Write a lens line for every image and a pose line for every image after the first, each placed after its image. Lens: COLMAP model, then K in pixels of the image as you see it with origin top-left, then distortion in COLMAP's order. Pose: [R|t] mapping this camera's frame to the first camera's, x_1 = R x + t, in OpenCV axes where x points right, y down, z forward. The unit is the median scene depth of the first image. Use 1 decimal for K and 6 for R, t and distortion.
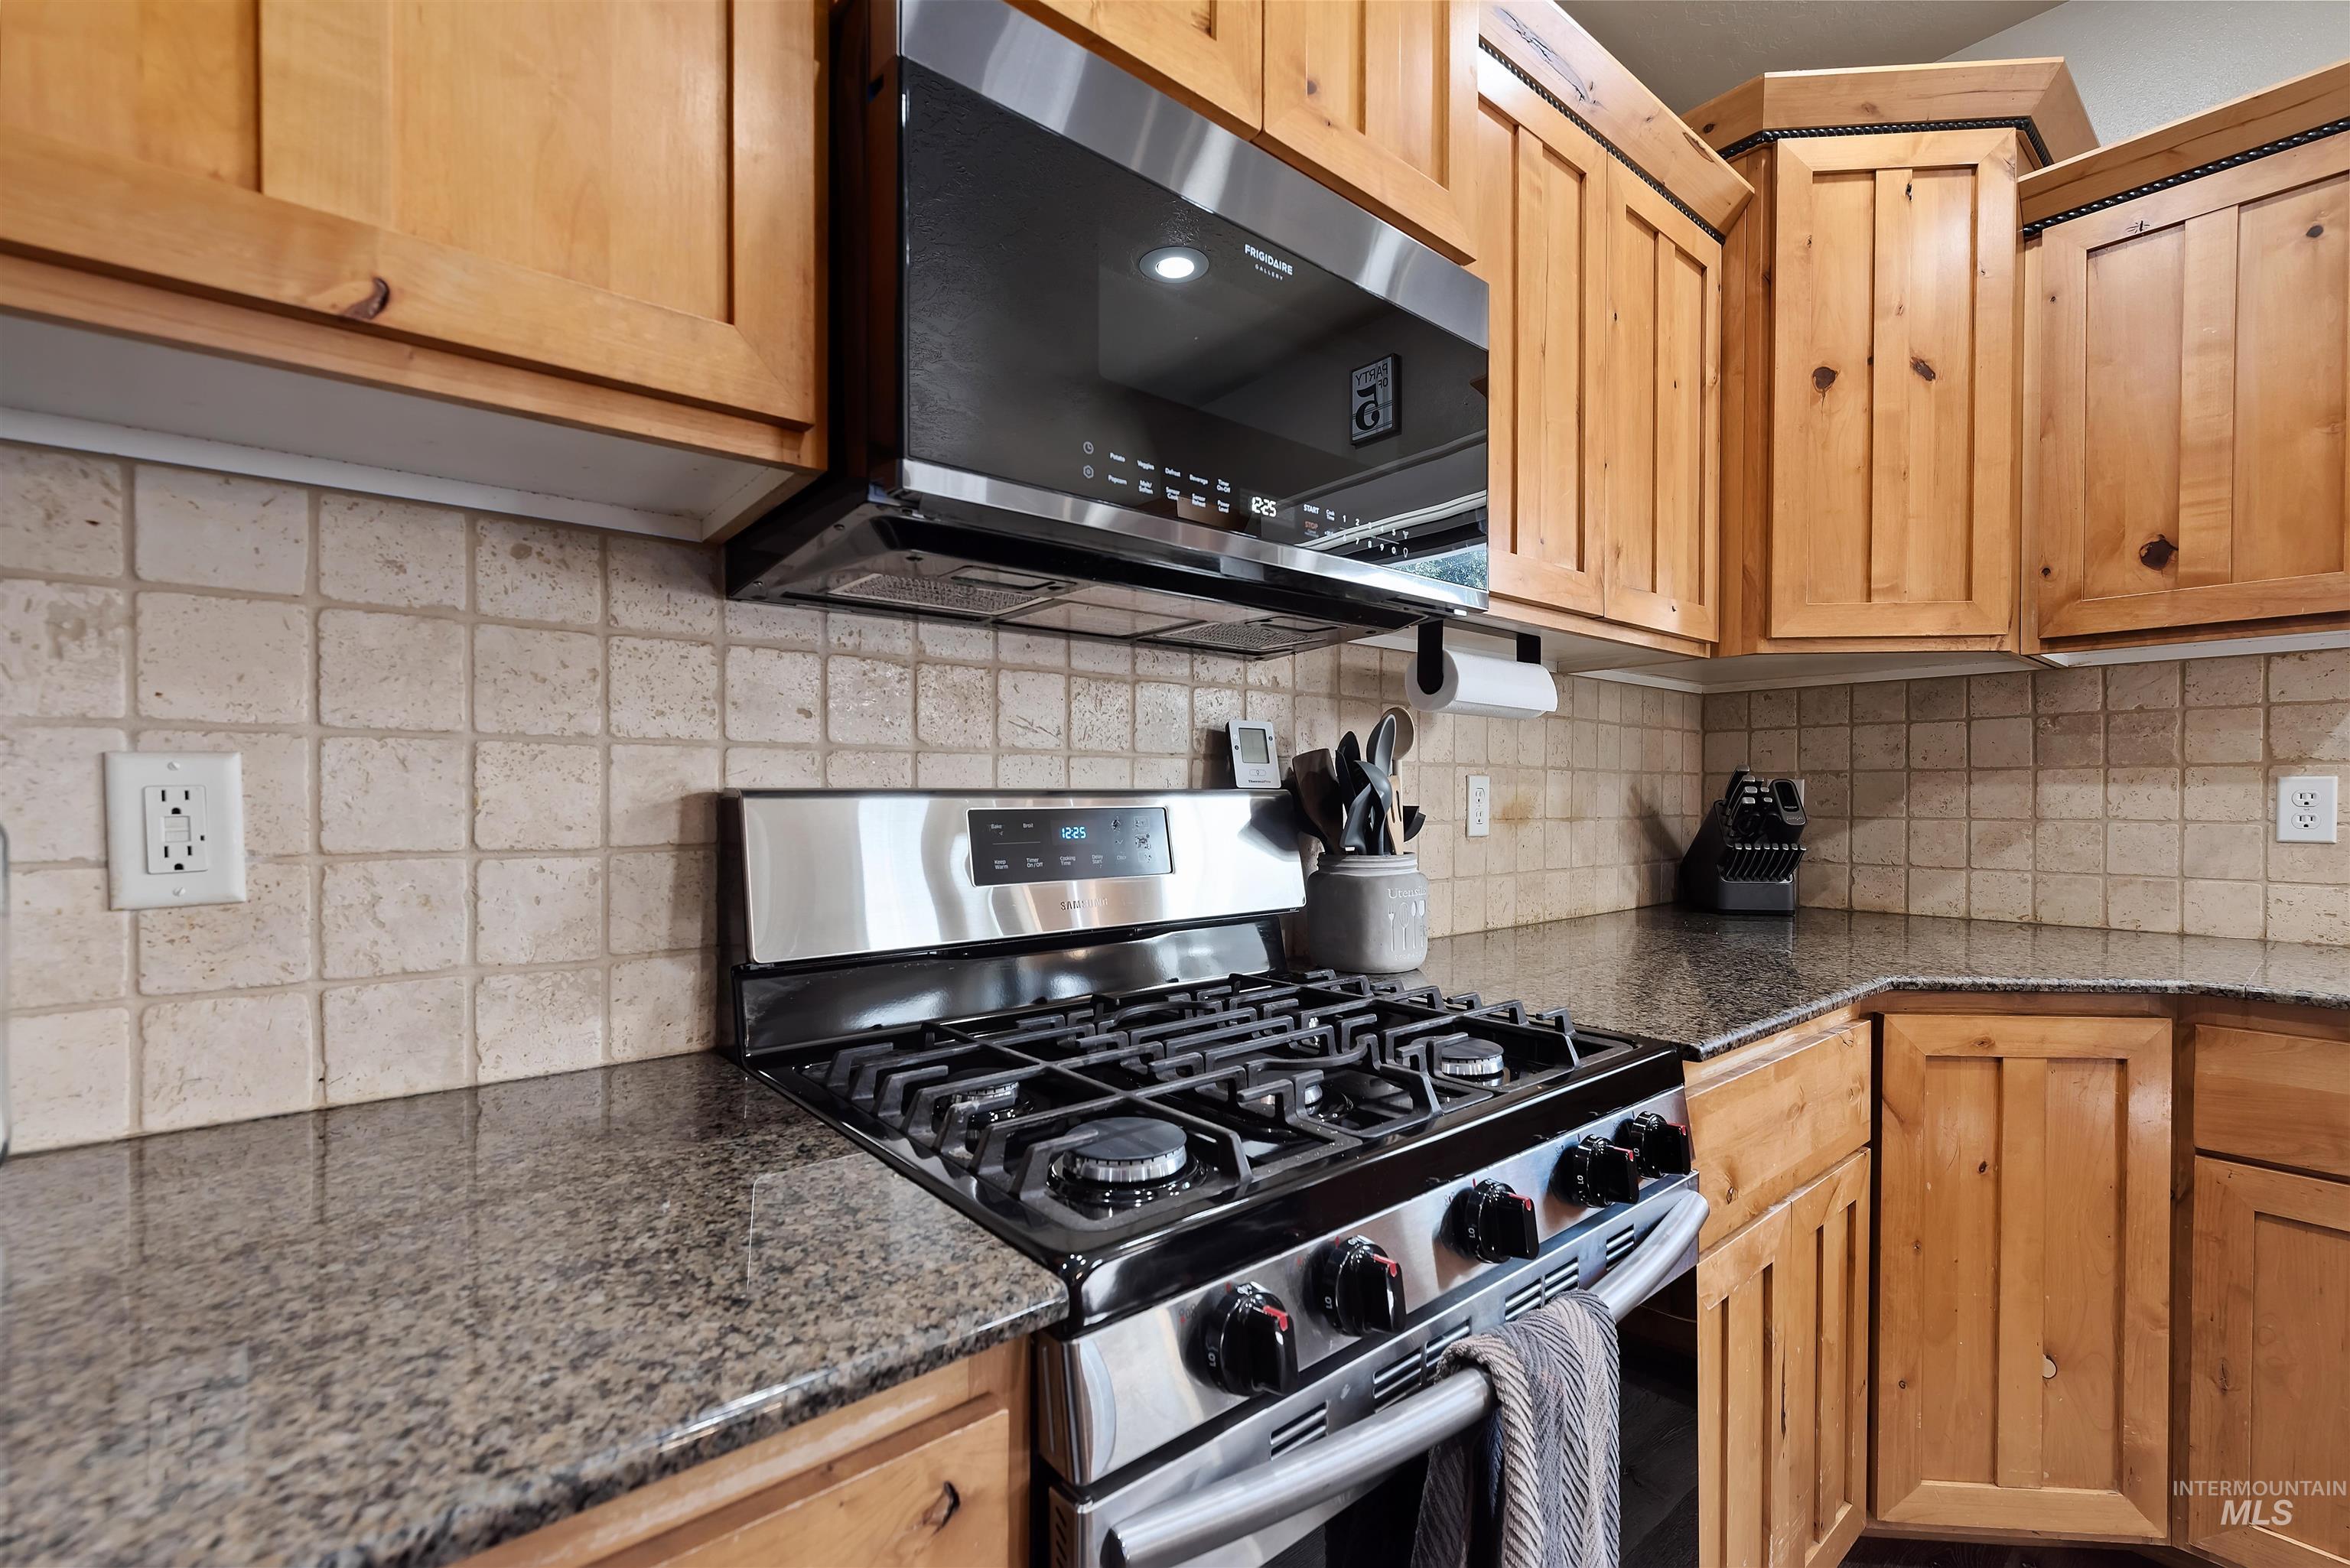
lens RADIAL K [[1027.9, 0, 1225.8], [0, 1027.9, 813.9], [0, 0, 1]] dist [0.005313, -0.001188]
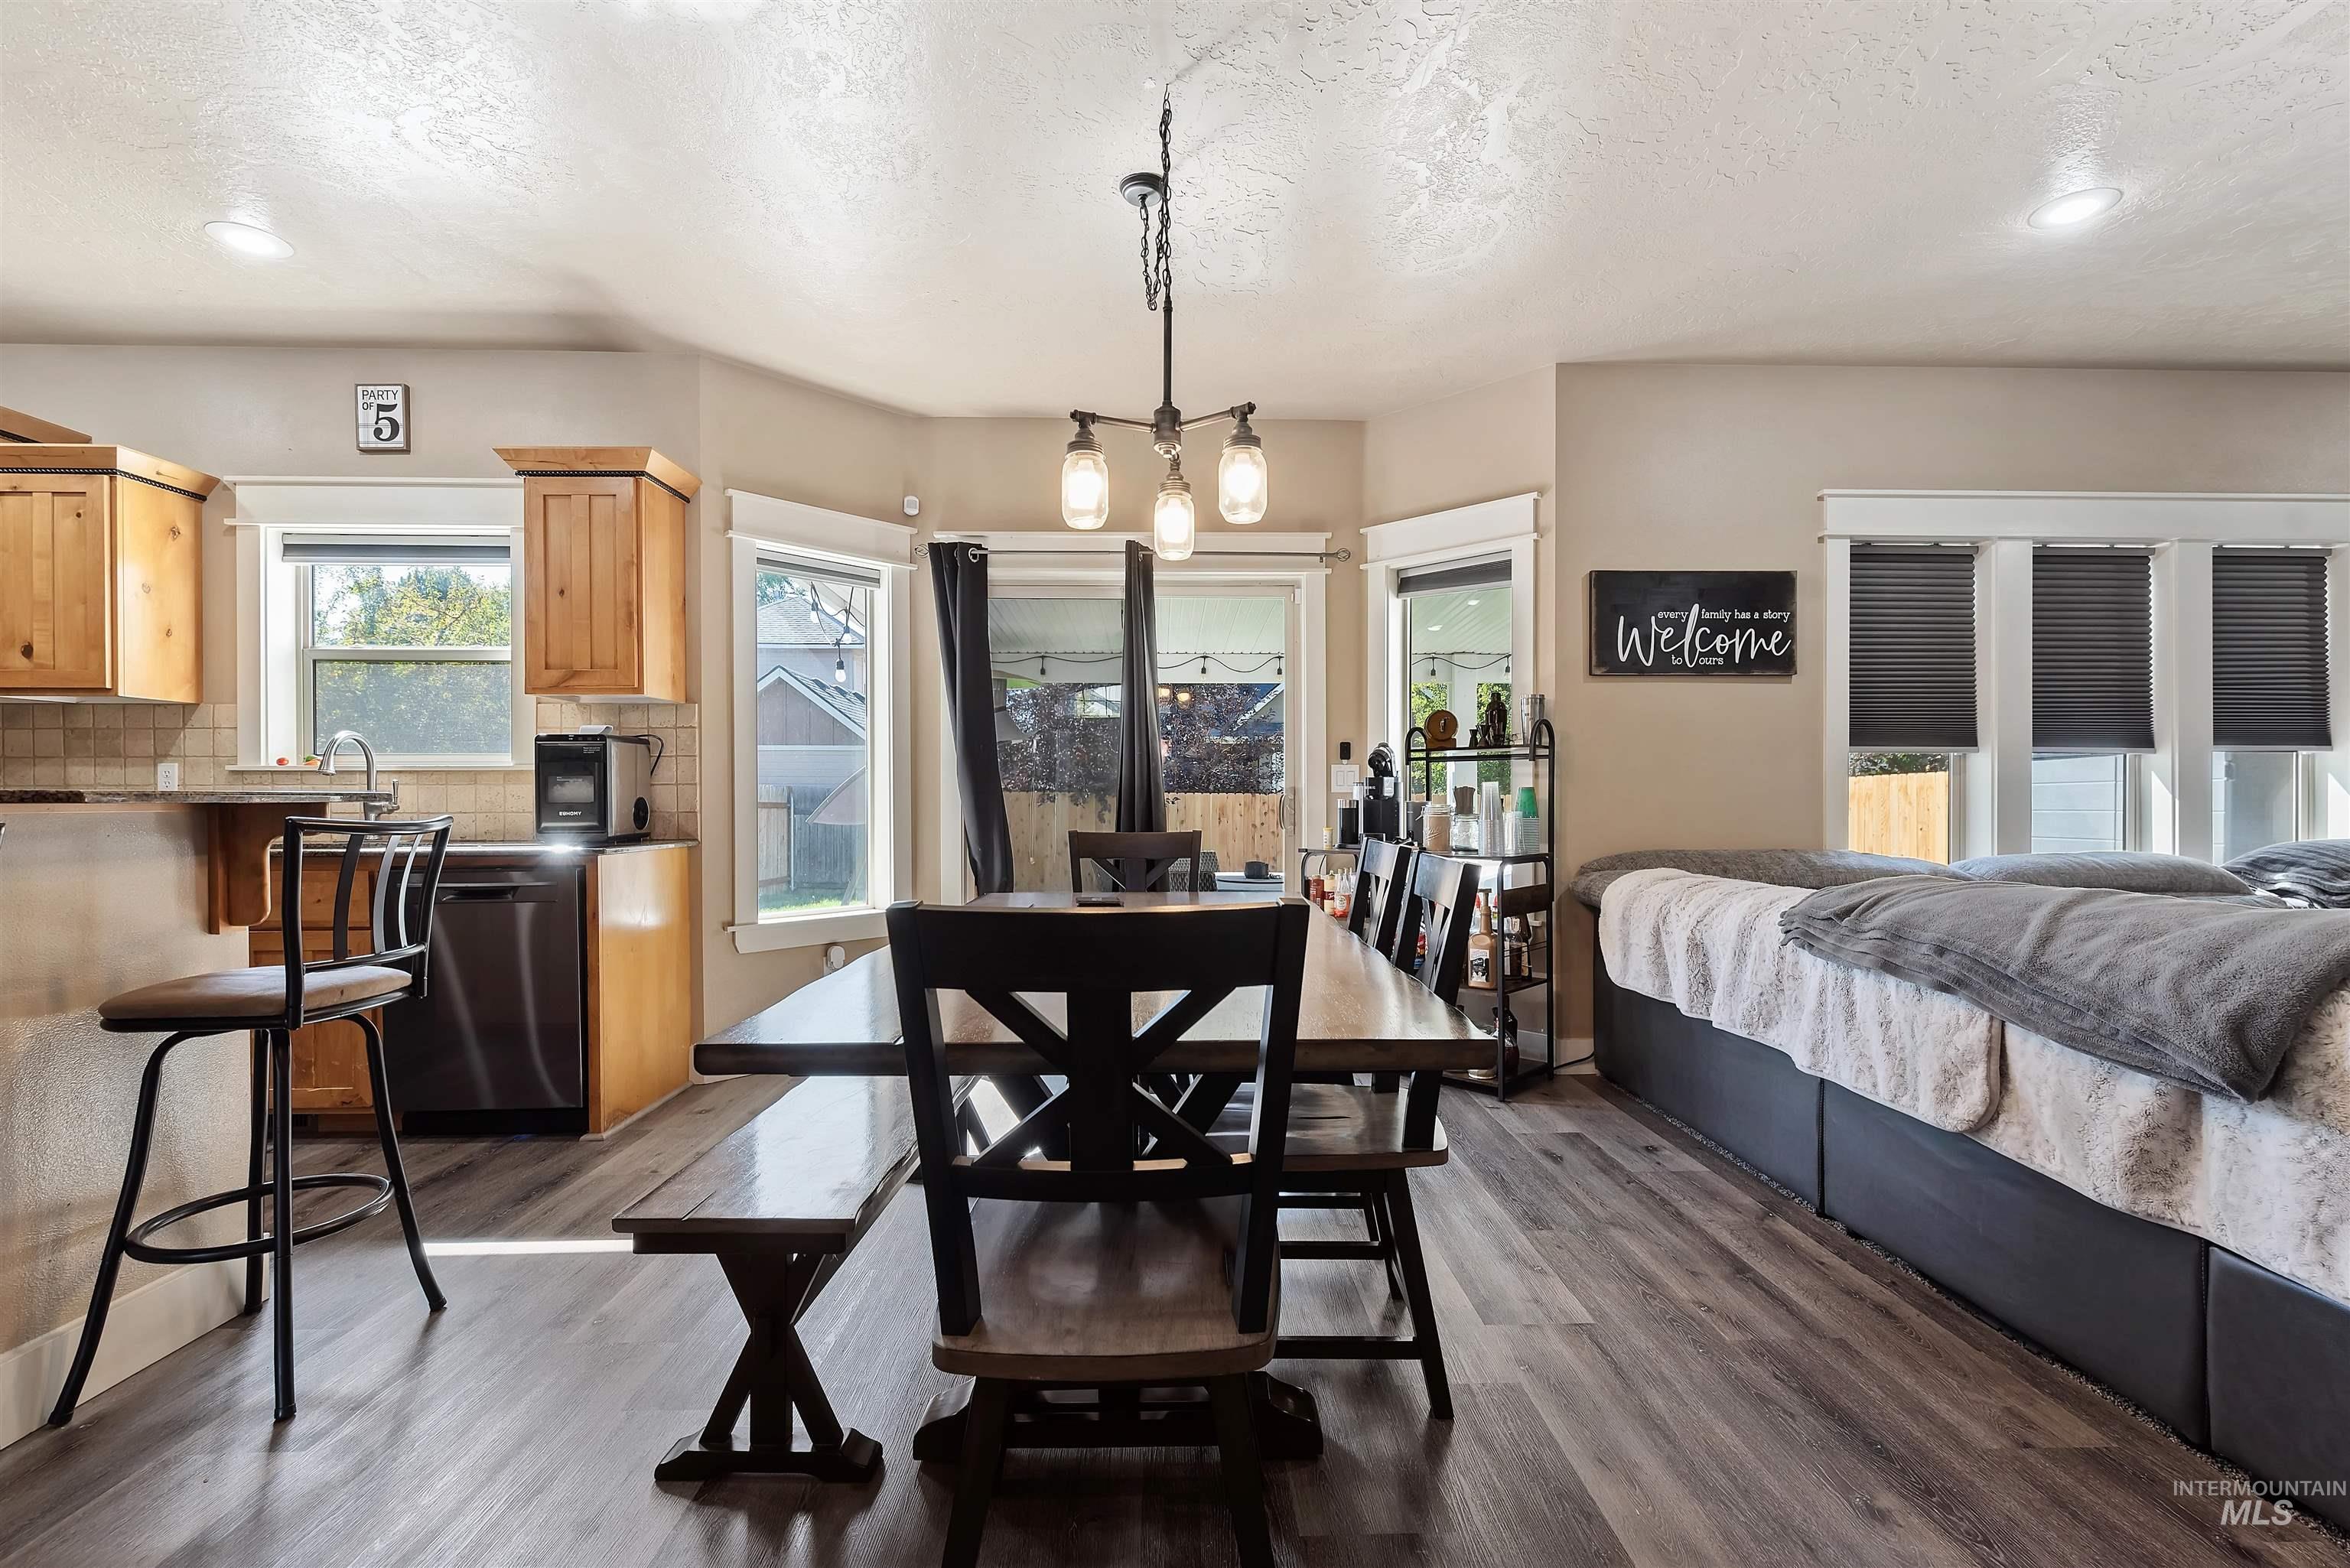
lens RADIAL K [[1027.9, 0, 1137.8], [0, 1027.9, 798.3], [0, 0, 1]] dist [0.005313, -0.001188]
pose [[0.639091, -0.000239, 0.769131, 0.955059], [0.014207, 0.999833, -0.011494, 0.121043], [-0.769000, 0.018272, 0.638987, -2.575712]]
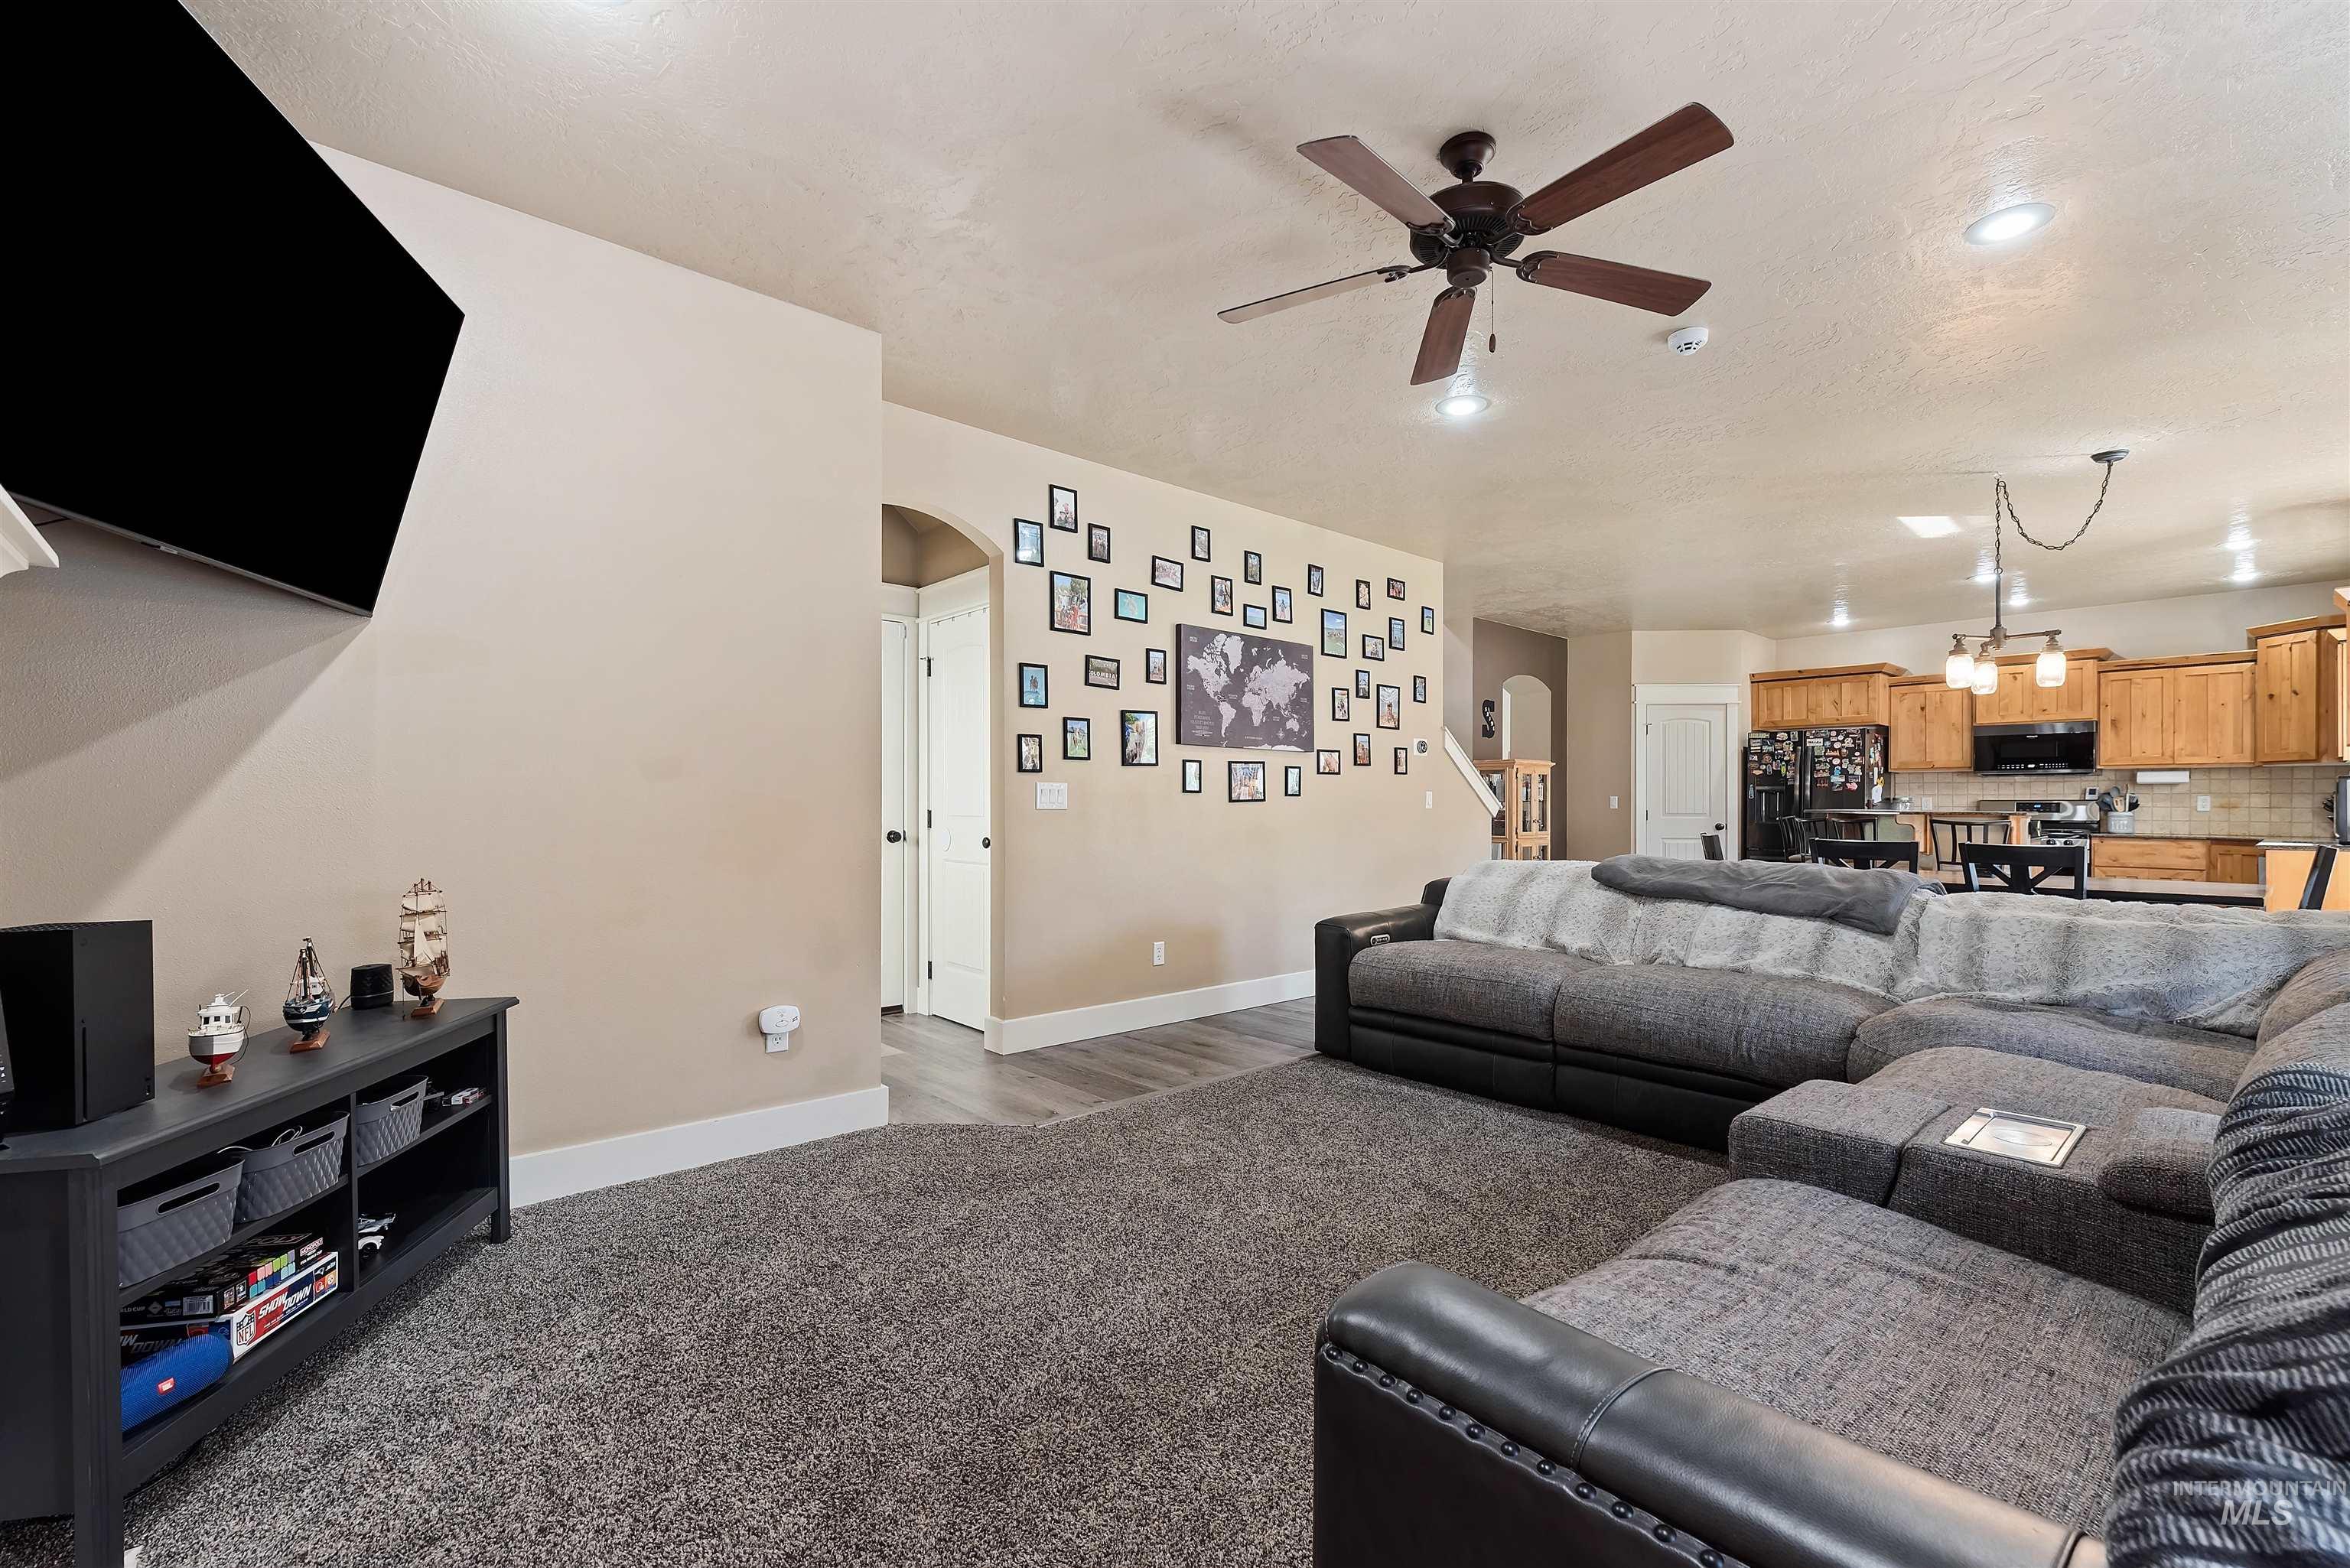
lens RADIAL K [[1027.9, 0, 1185.5], [0, 1027.9, 800.6], [0, 0, 1]] dist [0.005313, -0.001188]
pose [[0.020044, -0.001757, -0.999798, 6.248114], [-0.022273, 0.999750, -0.002203, 0.115873], [0.999551, 0.022312, 0.020000, -4.547178]]
